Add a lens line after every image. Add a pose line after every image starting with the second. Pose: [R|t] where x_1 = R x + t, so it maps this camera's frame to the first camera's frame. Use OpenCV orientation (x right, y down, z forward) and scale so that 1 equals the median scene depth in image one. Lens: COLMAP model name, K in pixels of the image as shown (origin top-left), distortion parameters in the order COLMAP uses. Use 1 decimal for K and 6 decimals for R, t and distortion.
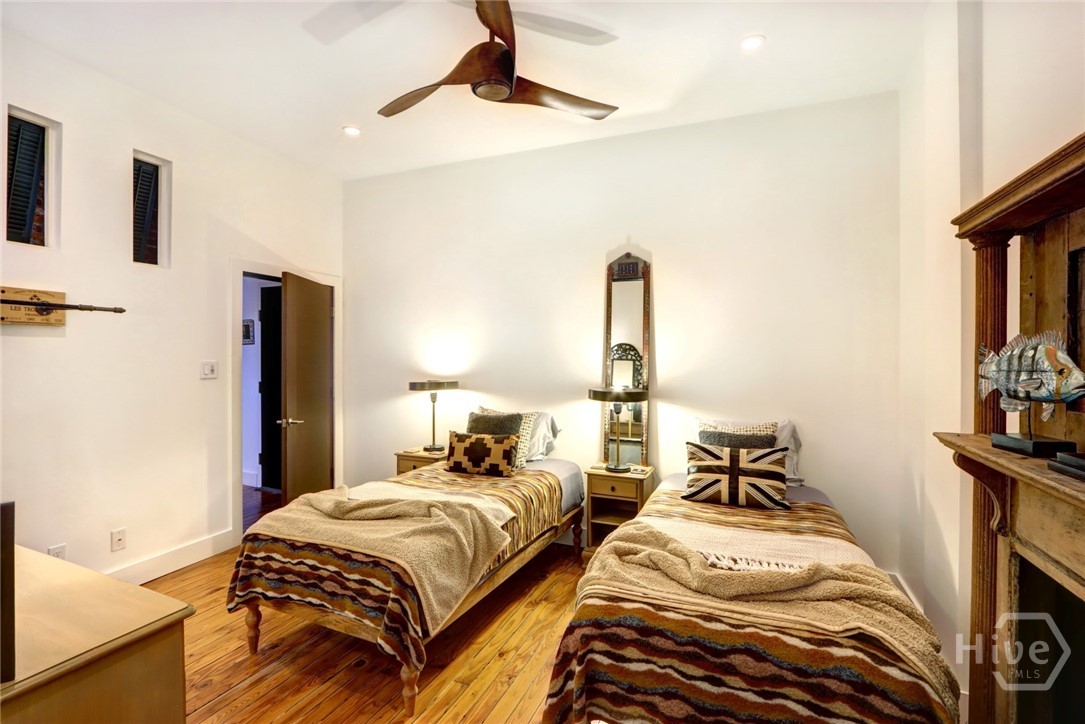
lens RADIAL K [[507.2, 0, 539.1], [0, 507.2, 358.5], [0, 0, 1]] dist [-0.021753, 0.000517]
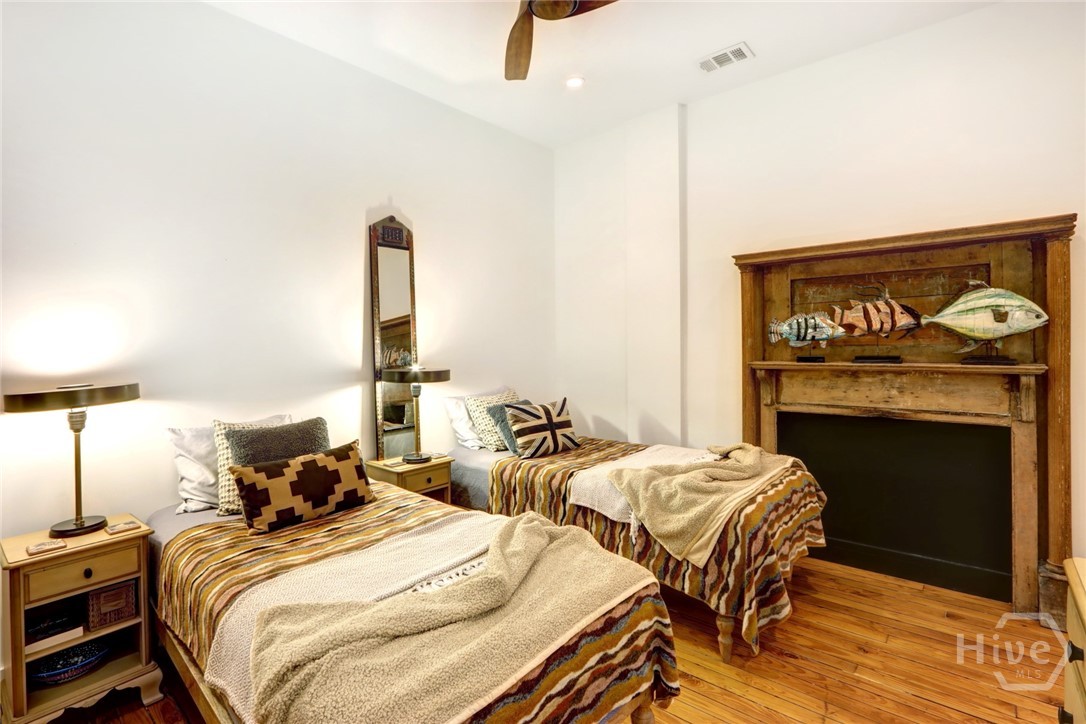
lens RADIAL K [[510.6, 0, 533.5], [0, 510.6, 338.2], [0, 0, 1]] dist [-0.017117, -0.000001]
pose [[0.299869, -0.001976, 0.953978, -0.650312], [0.022051, 0.999745, -0.004861, 0.014009], [-0.953725, 0.022493, 0.299836, 0.553567]]
